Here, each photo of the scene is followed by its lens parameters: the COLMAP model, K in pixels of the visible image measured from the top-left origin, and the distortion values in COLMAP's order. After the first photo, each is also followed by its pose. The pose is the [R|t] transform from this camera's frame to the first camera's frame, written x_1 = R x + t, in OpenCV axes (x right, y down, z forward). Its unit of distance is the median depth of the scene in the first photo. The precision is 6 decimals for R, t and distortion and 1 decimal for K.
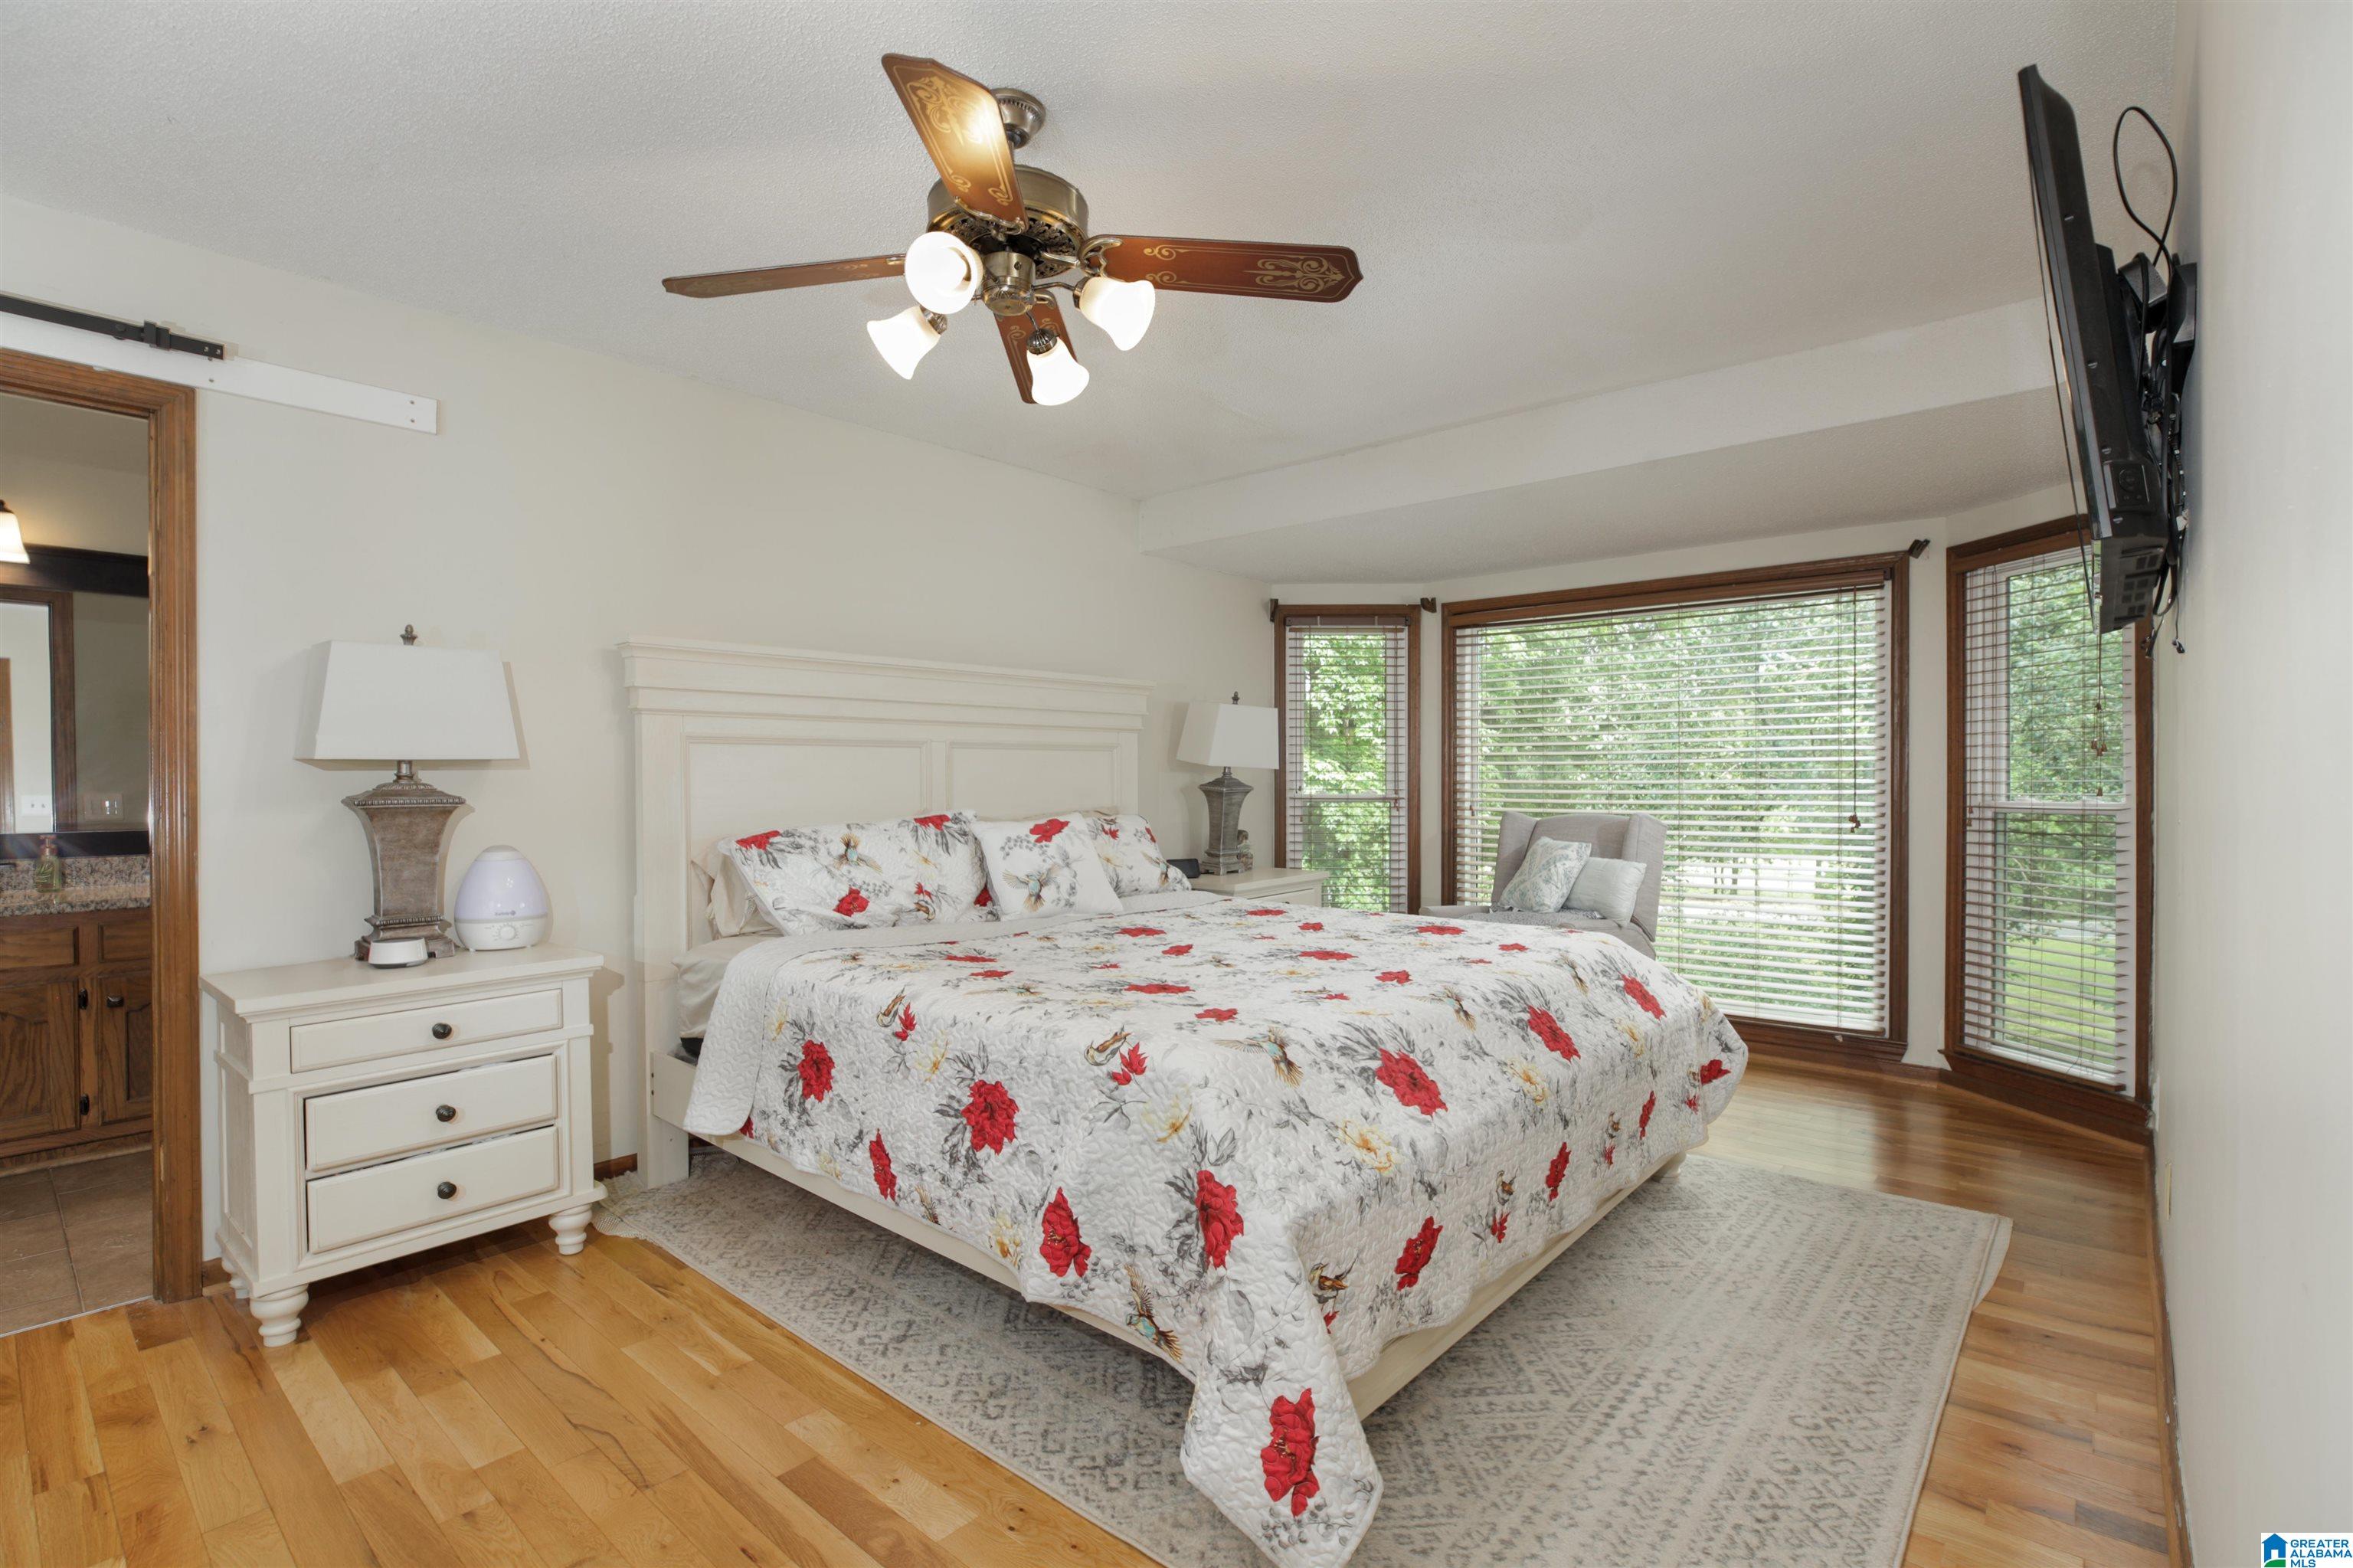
lens RADIAL K [[1091.5, 0, 1168.2], [0, 1091.5, 785.8], [0, 0, 1]] dist [-0.022159, -0.000519]
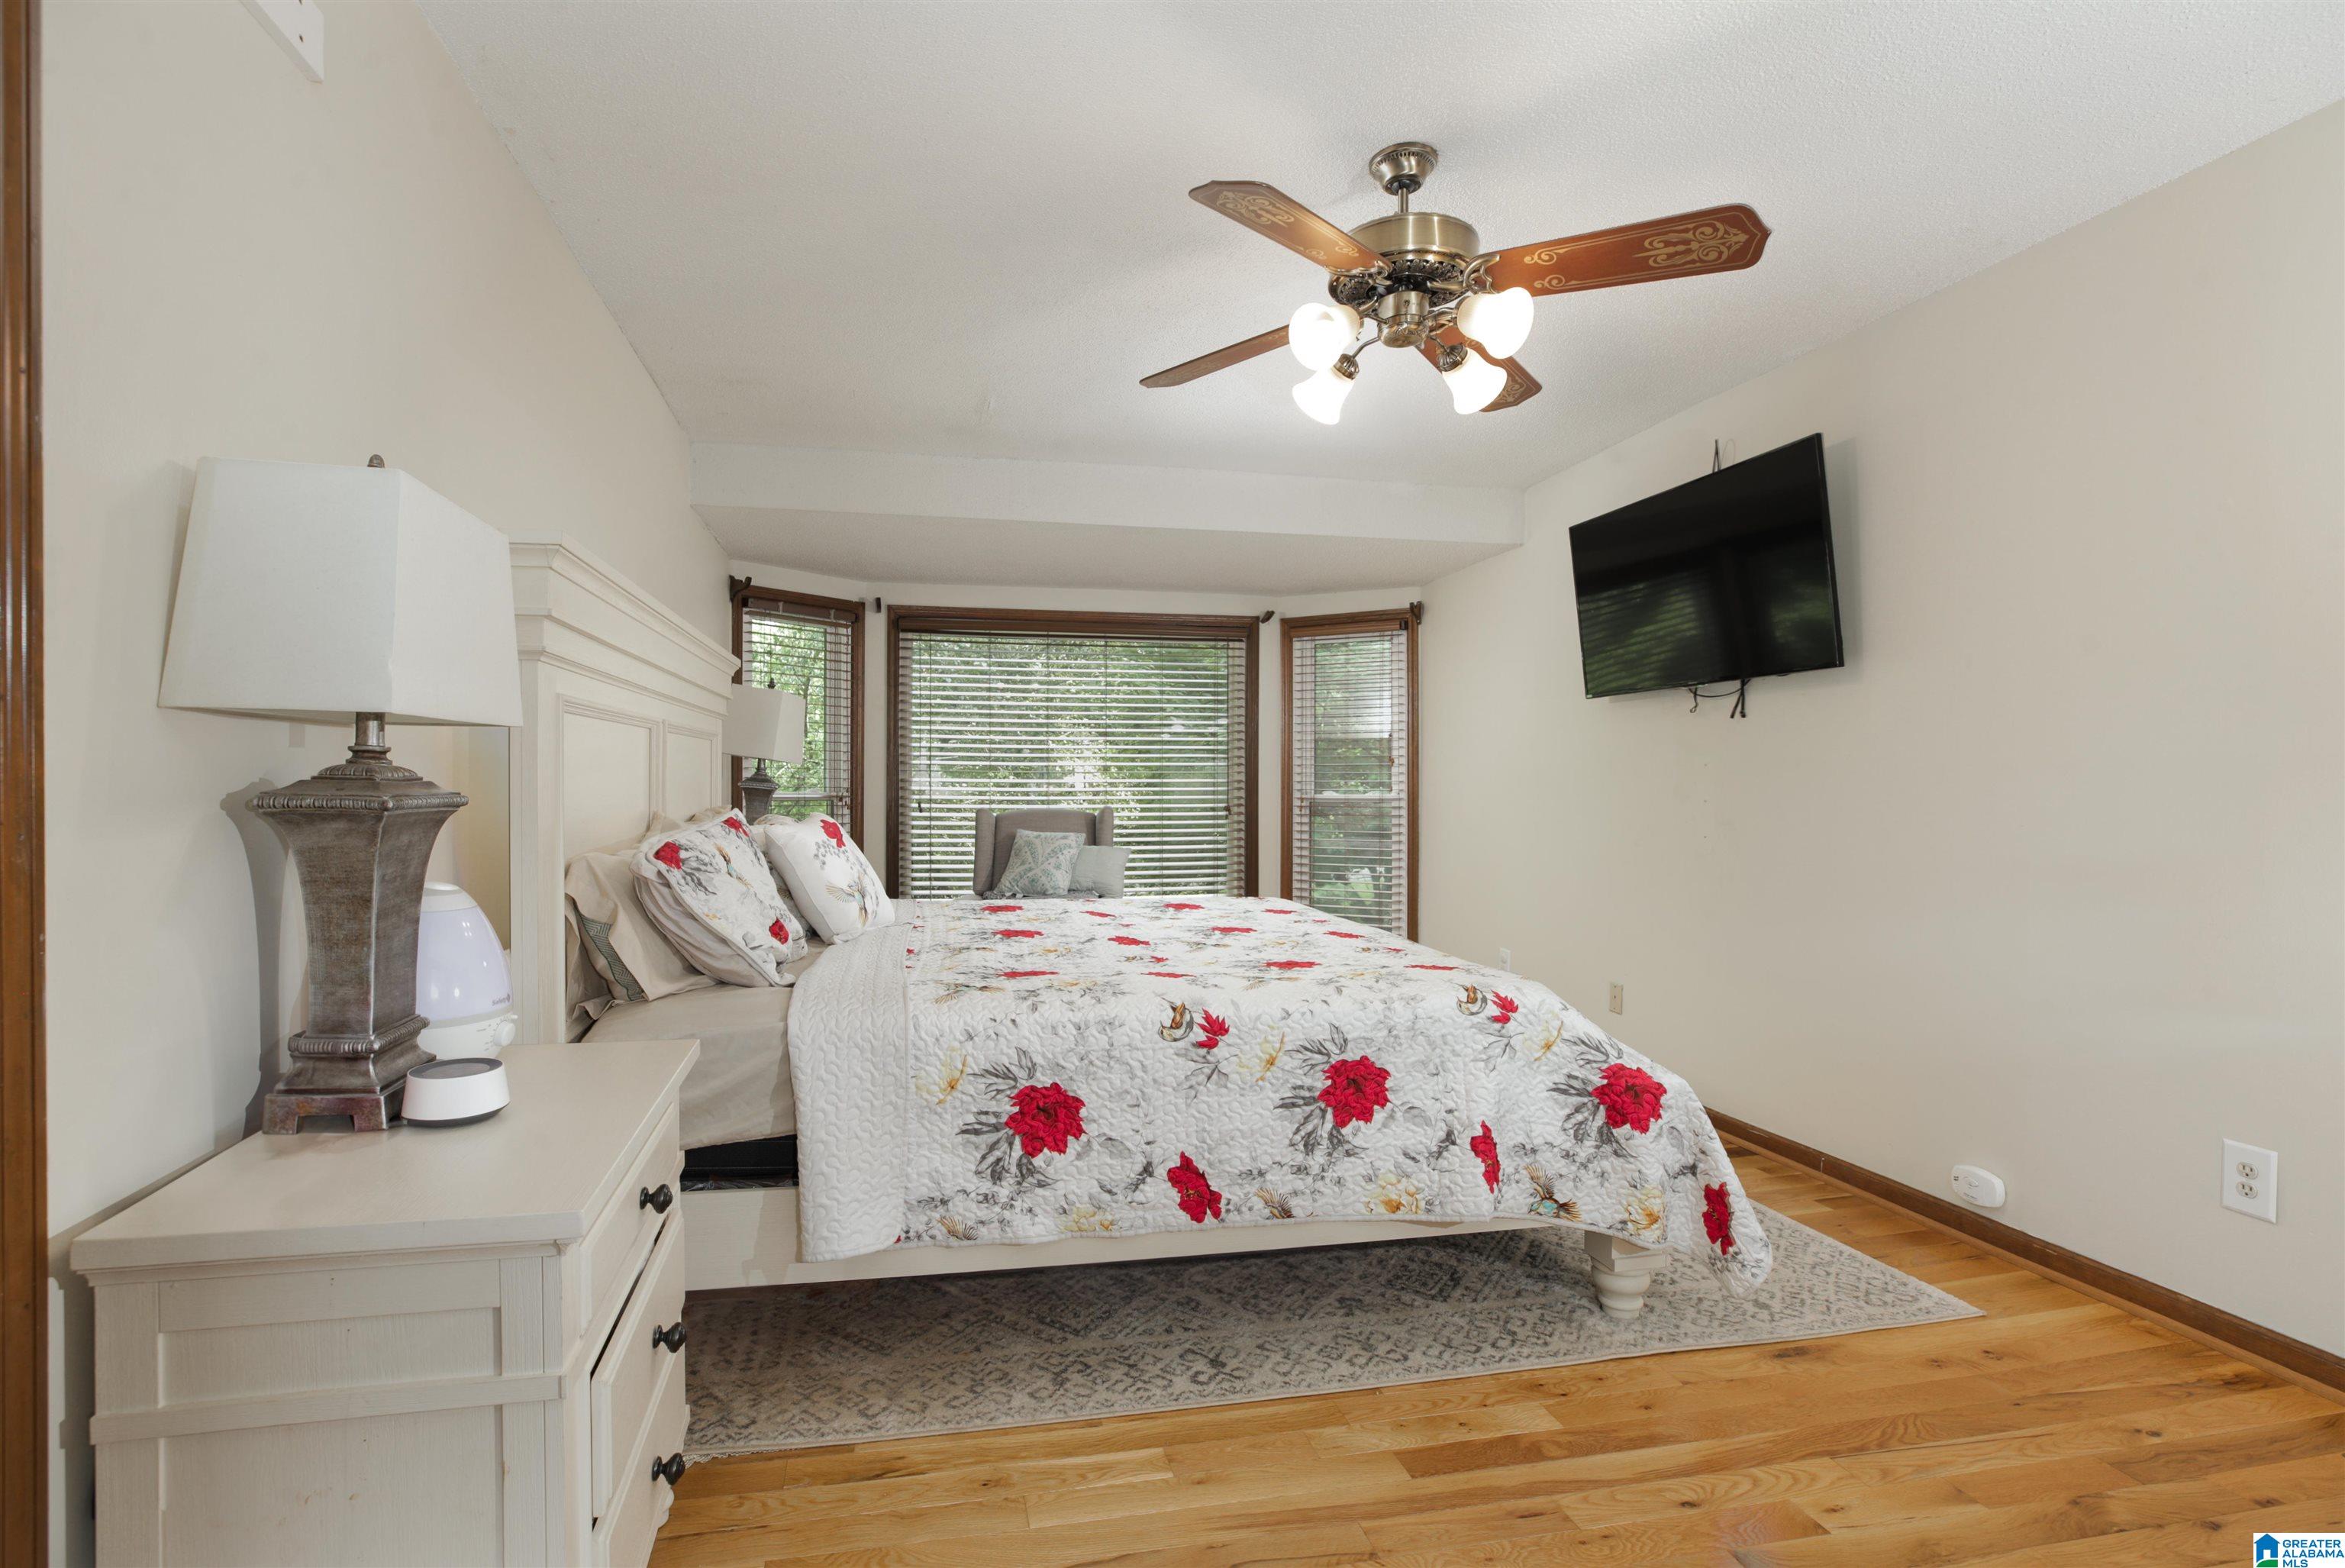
lens RADIAL K [[1087.8, 0, 1148.7], [0, 1087.8, 794.7], [0, 0, 1]] dist [-0.022159, -0.000519]
pose [[0.614064, -0.003463, 0.789248, -1.038274], [-0.001734, 0.999982, 0.005736, 0.009726], [-0.789254, -0.004891, 0.614047, 0.477438]]
